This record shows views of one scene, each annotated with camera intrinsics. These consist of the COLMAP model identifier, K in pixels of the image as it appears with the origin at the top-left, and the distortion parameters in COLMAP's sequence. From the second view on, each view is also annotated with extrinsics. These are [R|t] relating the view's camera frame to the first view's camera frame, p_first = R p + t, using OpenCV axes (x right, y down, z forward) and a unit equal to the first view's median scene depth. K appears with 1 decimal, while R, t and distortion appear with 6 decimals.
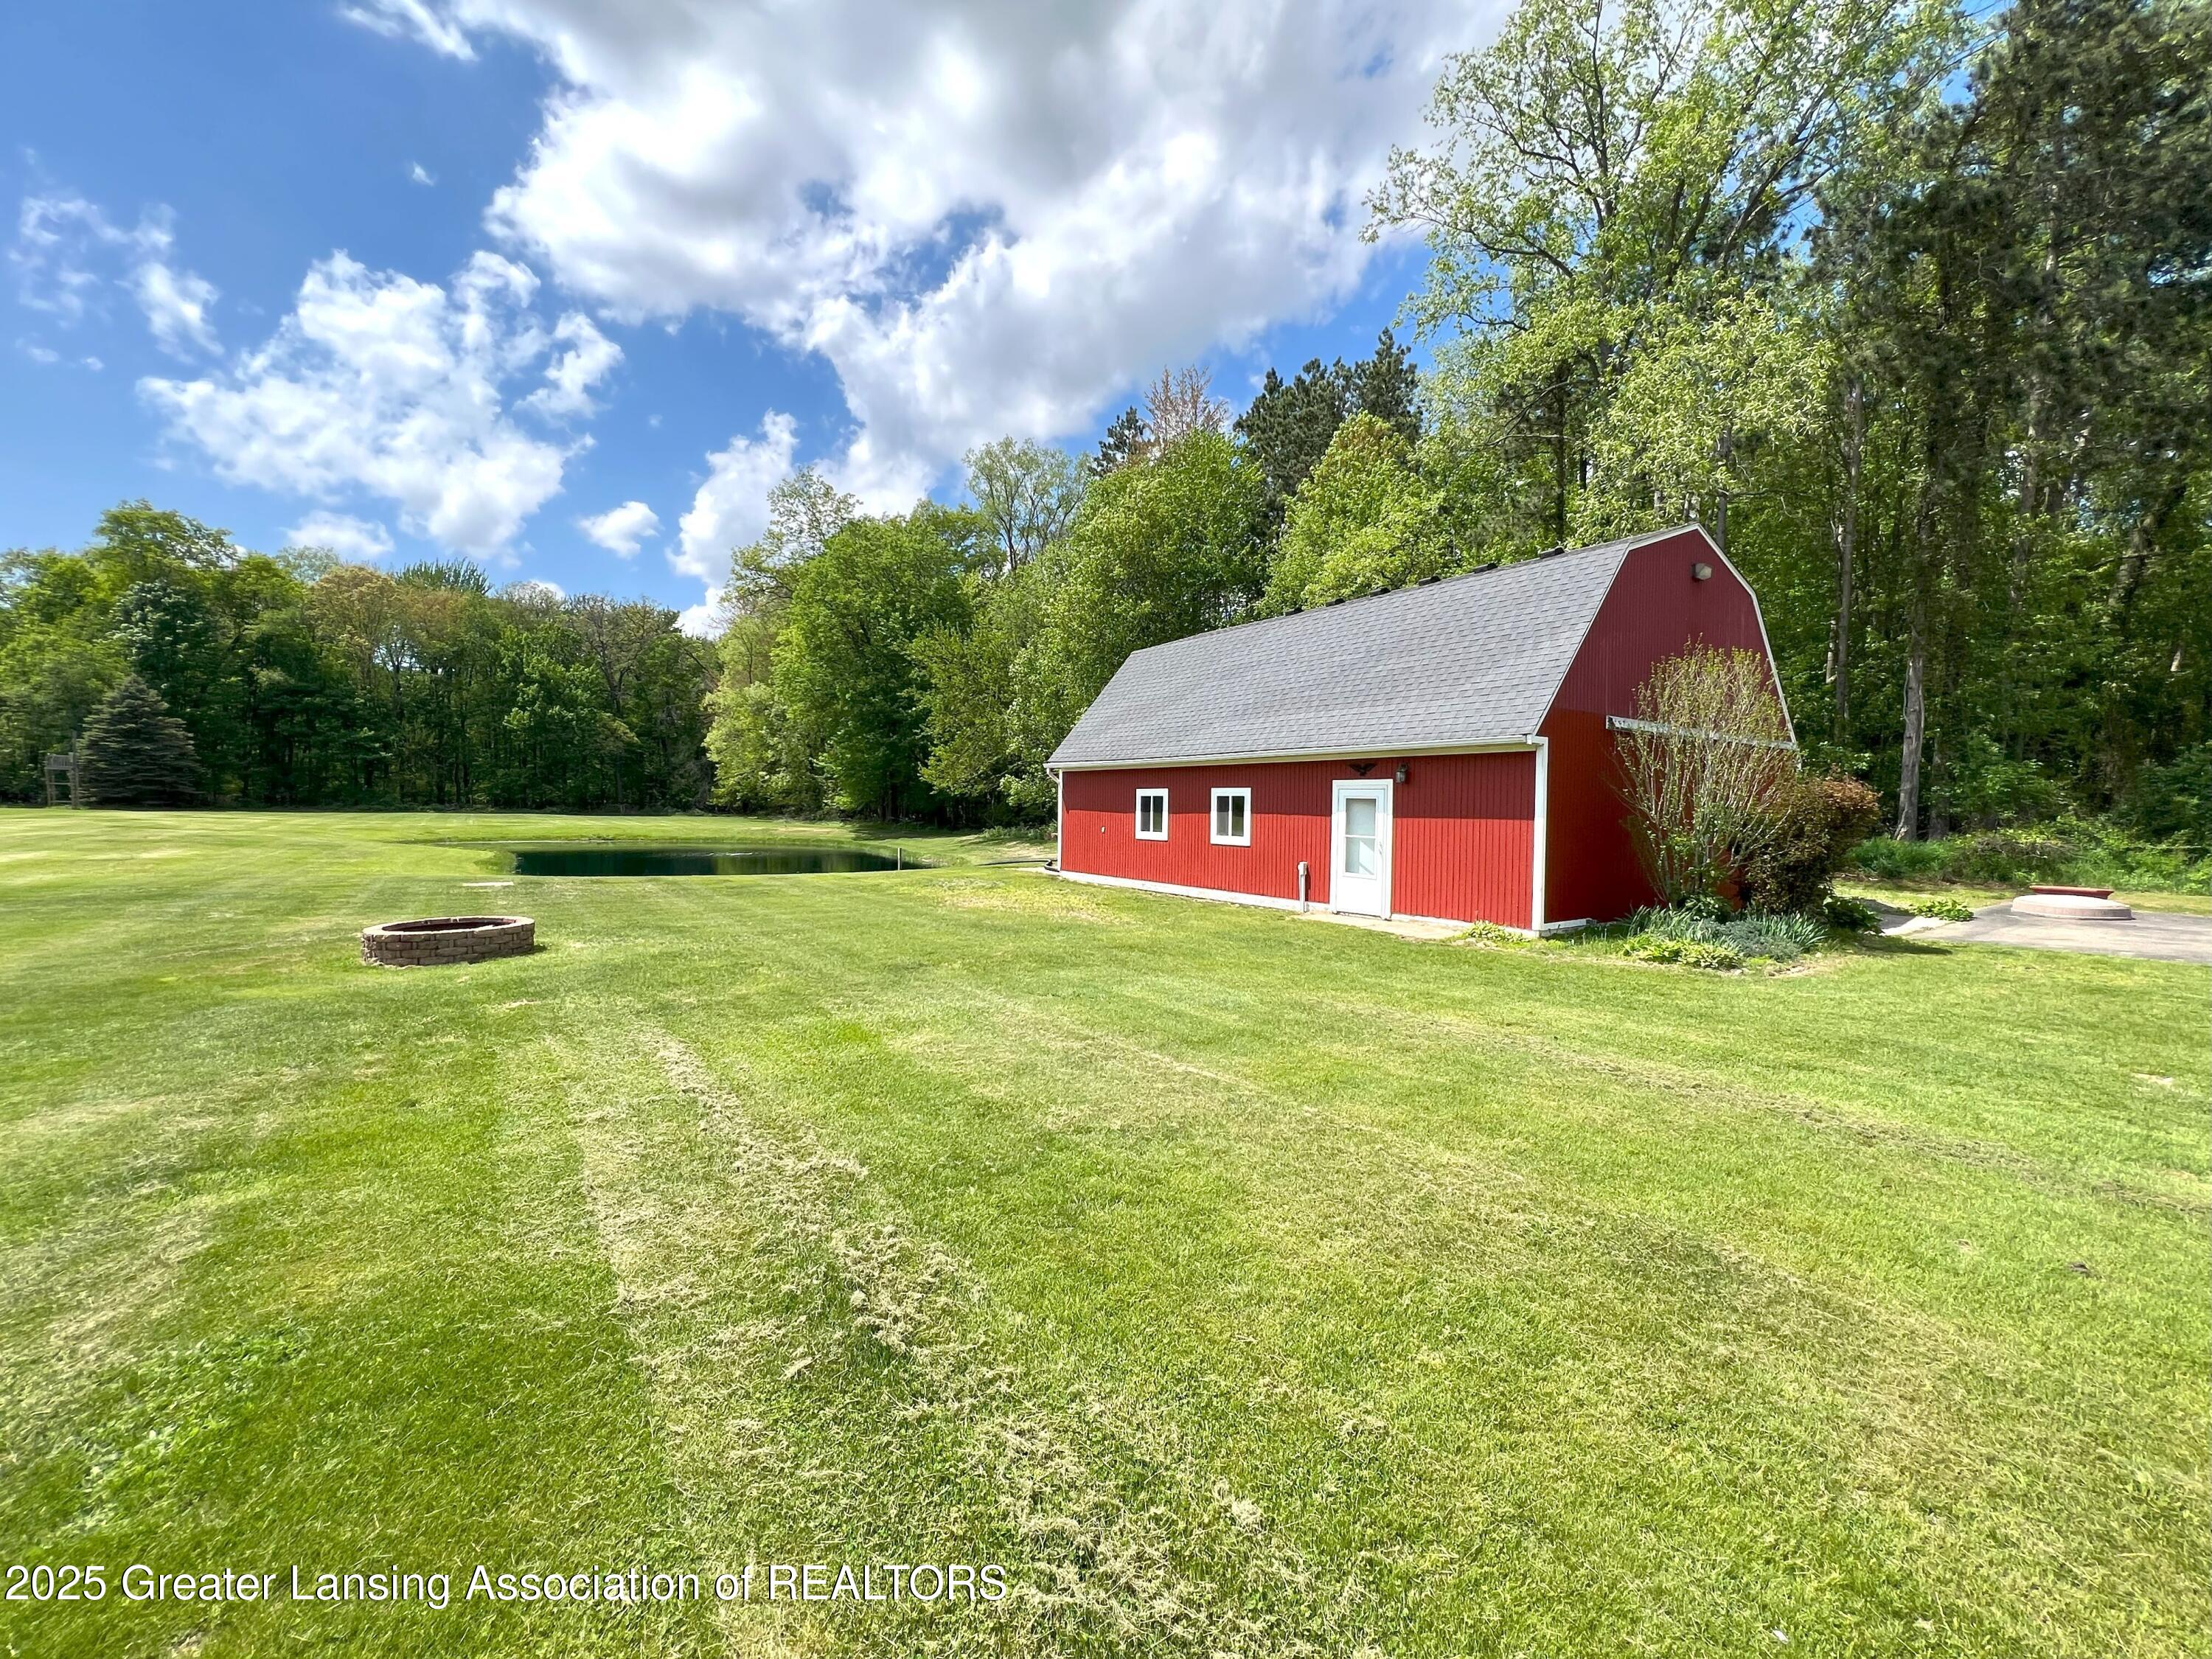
lens RADIAL K [[871.8, 0, 1118.6], [0, 871.8, 831.3], [0, 0, 1]] dist [-0.002699, 0.000535]
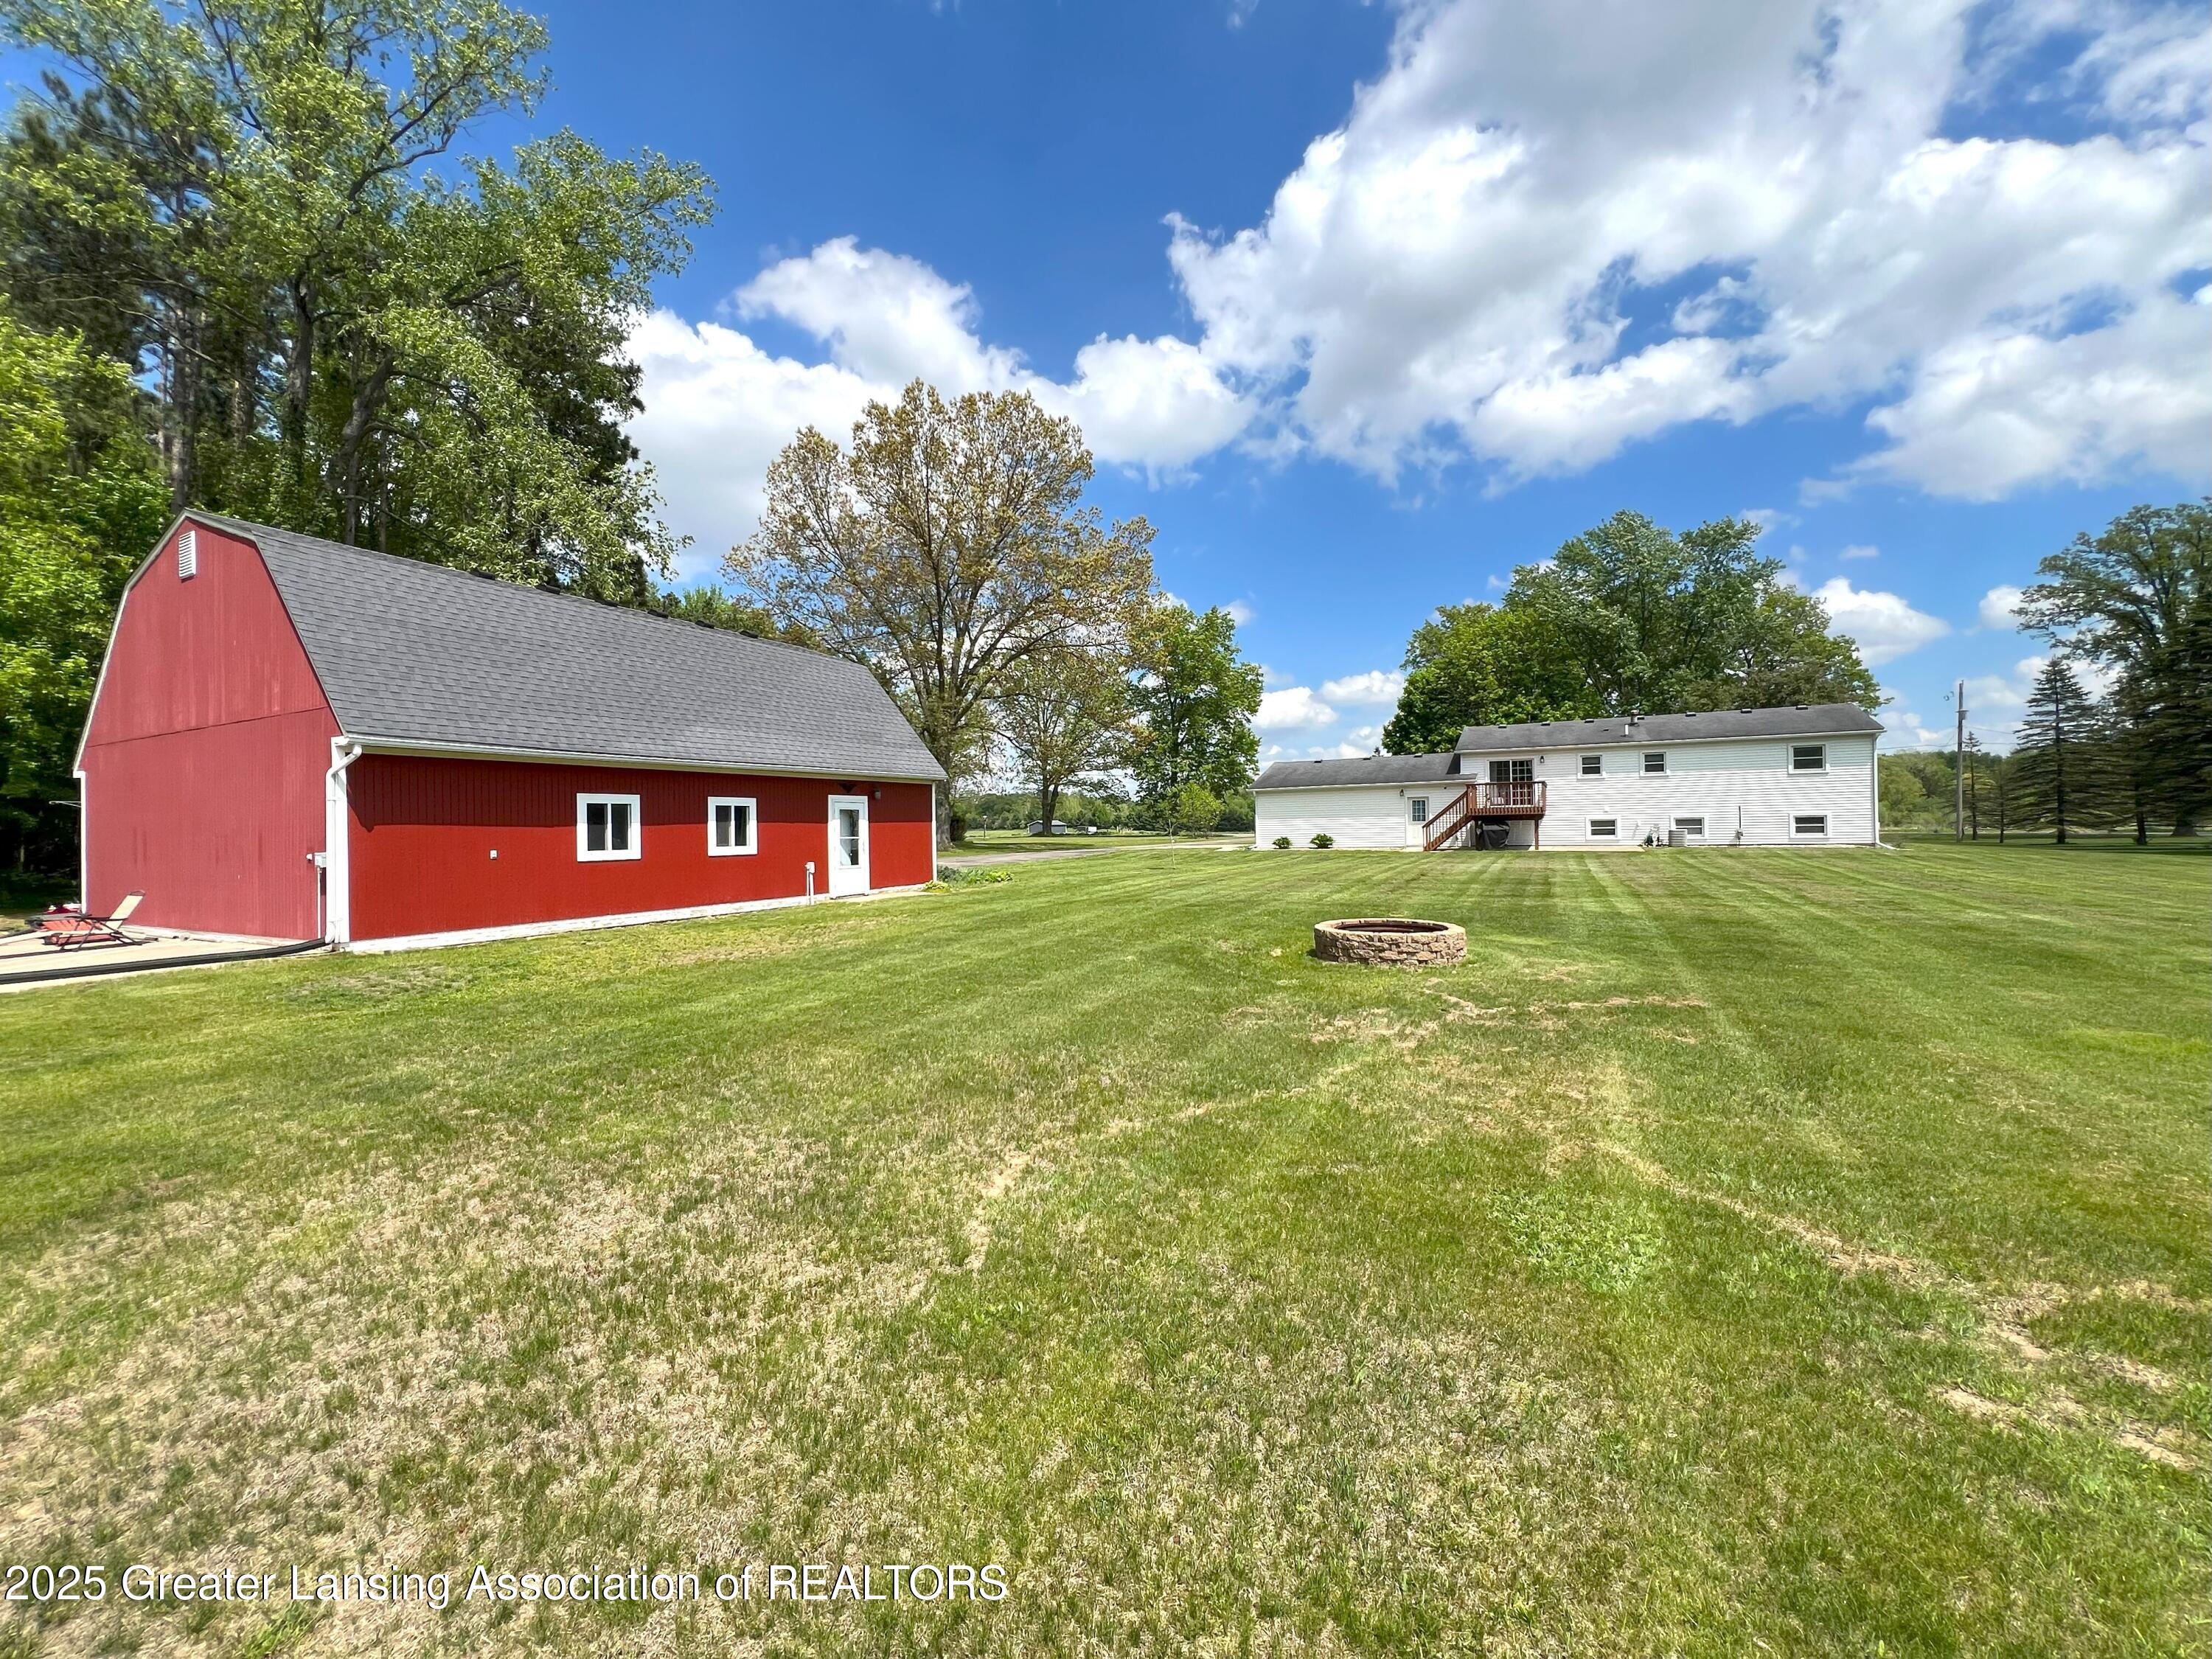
lens RADIAL K [[871.8, 0, 1106.4], [0, 871.8, 828.8], [0, 0, 1]] dist [-0.002699, 0.000535]
pose [[-0.435875, -0.022093, 0.899736, -0.938278], [0.022473, 0.999120, 0.035420, -0.039586], [-0.899726, 0.035659, -0.434995, 1.049409]]
